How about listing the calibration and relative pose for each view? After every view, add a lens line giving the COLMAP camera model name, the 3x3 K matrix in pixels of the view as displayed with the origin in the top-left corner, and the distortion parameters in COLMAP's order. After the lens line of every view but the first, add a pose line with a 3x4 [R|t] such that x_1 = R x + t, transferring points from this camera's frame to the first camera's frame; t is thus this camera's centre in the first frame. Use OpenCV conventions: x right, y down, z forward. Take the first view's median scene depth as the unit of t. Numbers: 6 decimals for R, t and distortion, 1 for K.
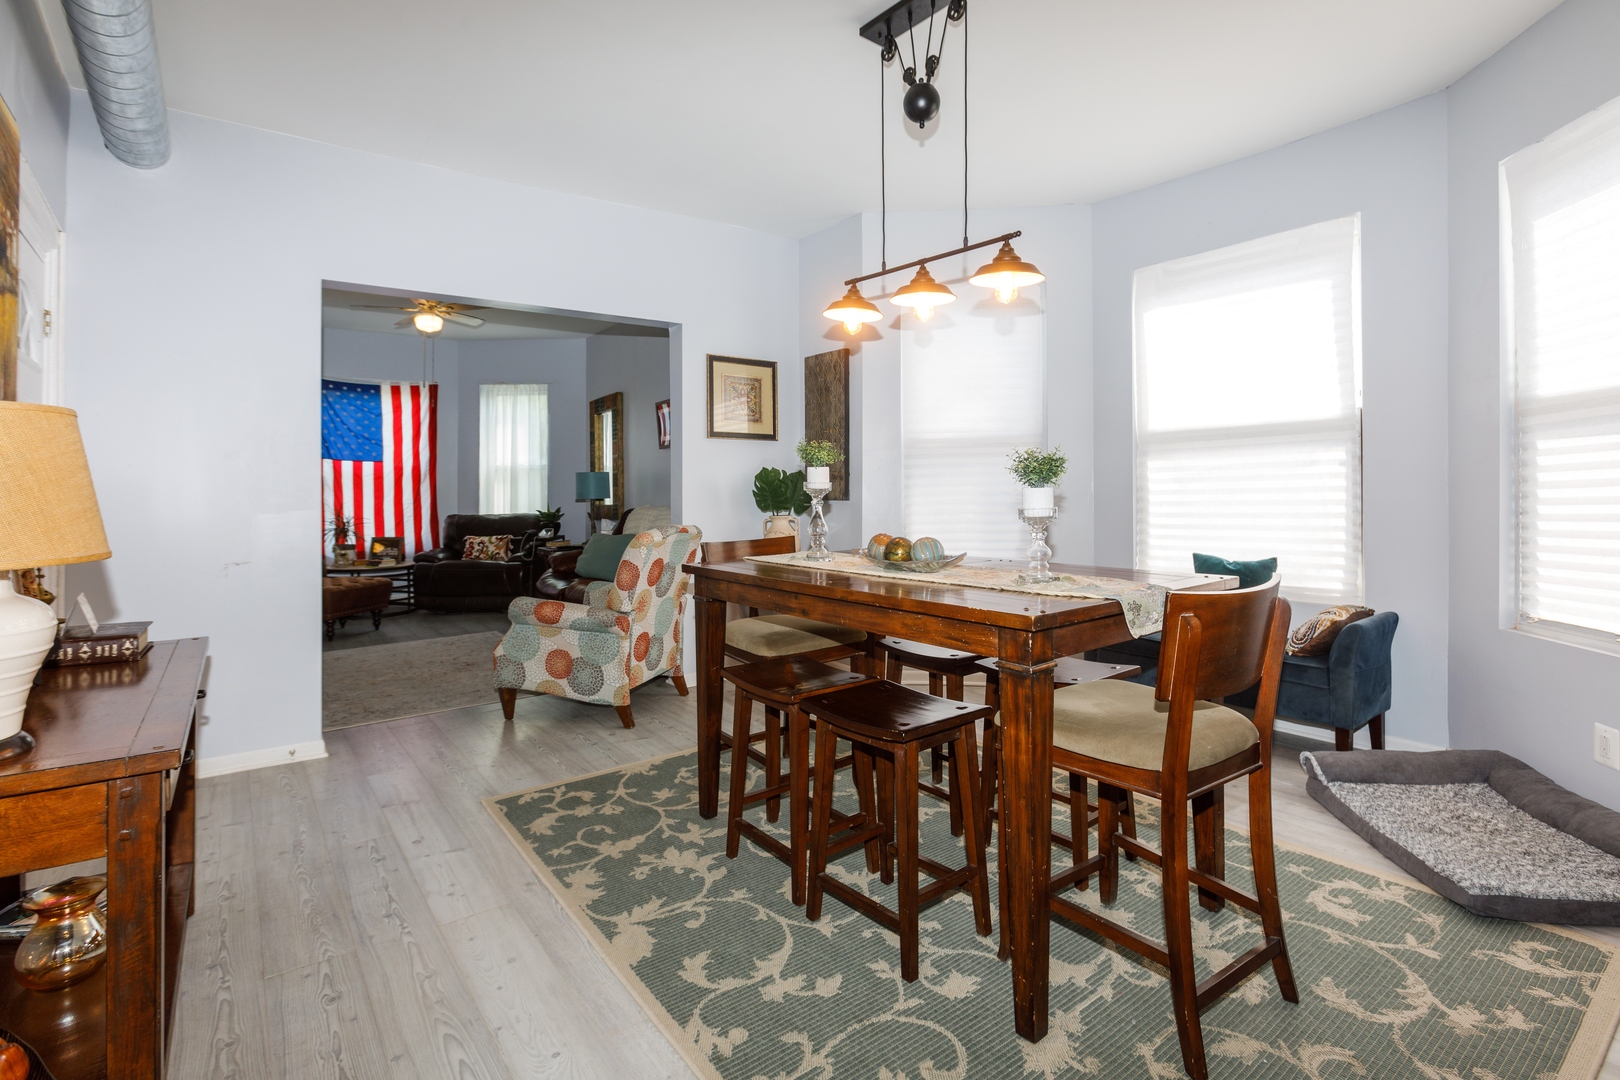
lens RADIAL K [[775.4, 0, 810.5], [0, 775.4, 483.2], [0, 0, 1]] dist [-0.032076, -0.000595]
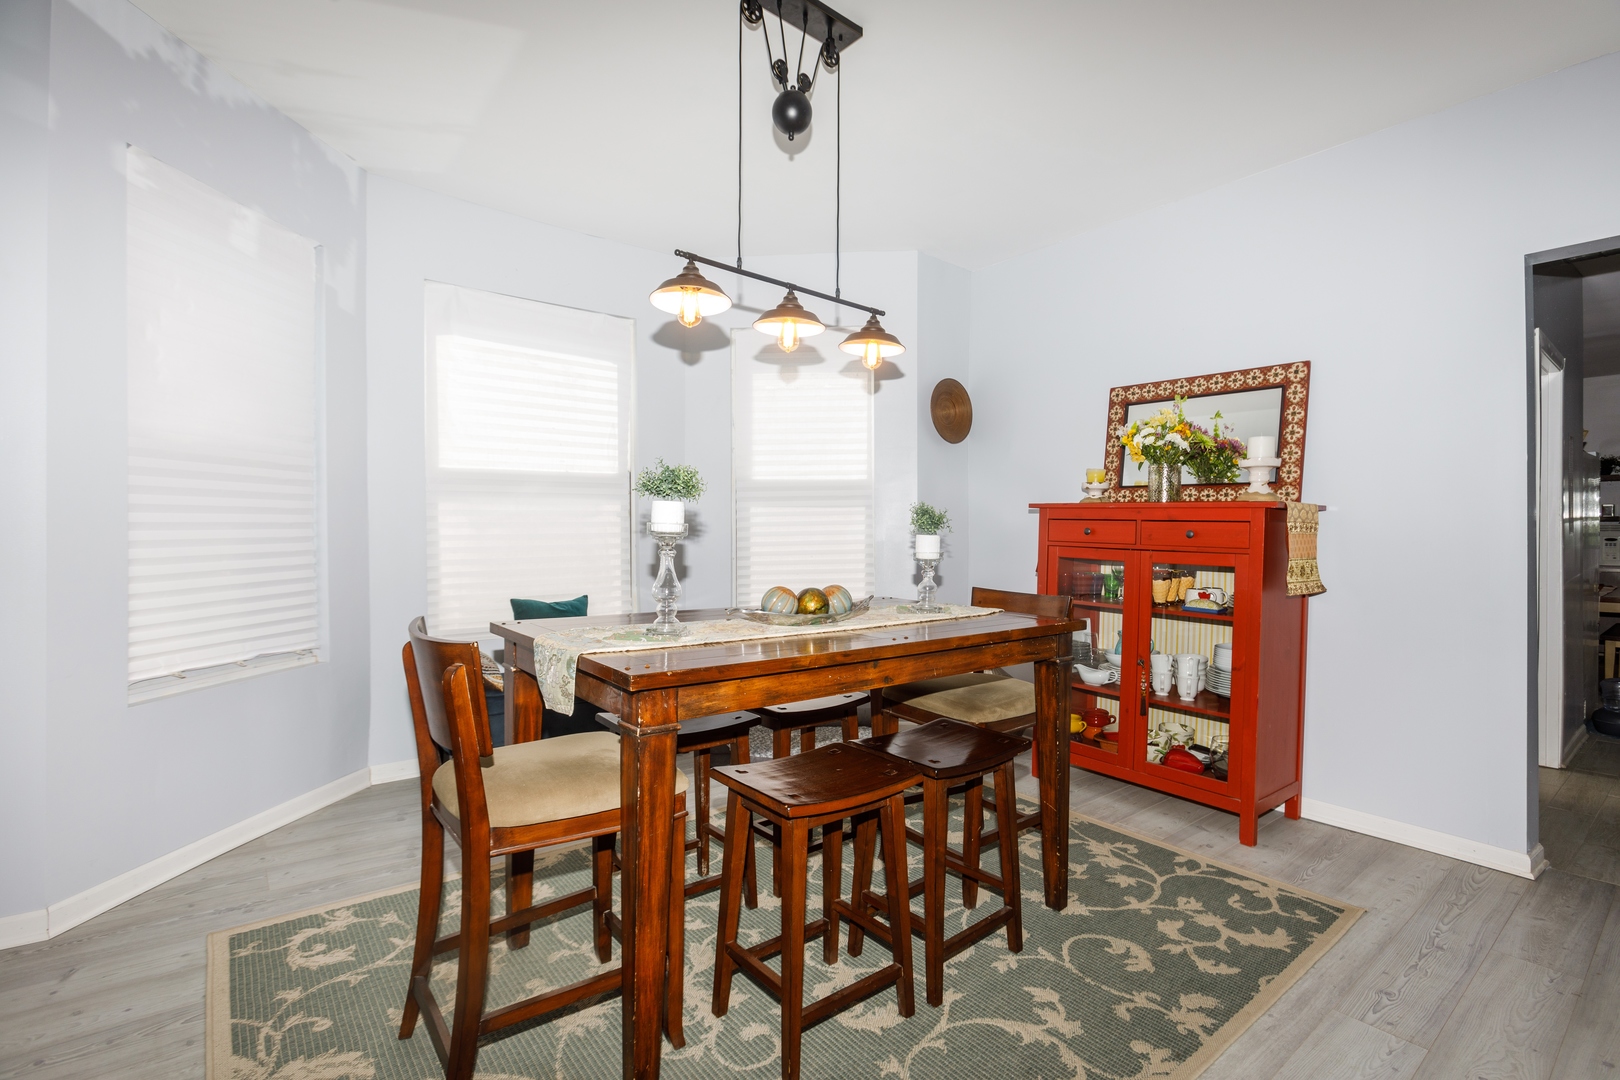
lens RADIAL K [[749.8, 0, 810.0], [0, 749.8, 540.0], [0, 0, 1]] dist [-0.019632, 0.000215]
pose [[-0.030561, -0.004613, 0.999522, -0.944531], [-0.008110, 0.999958, 0.004367, 0.012141], [-0.999500, -0.007972, -0.030597, 1.273357]]
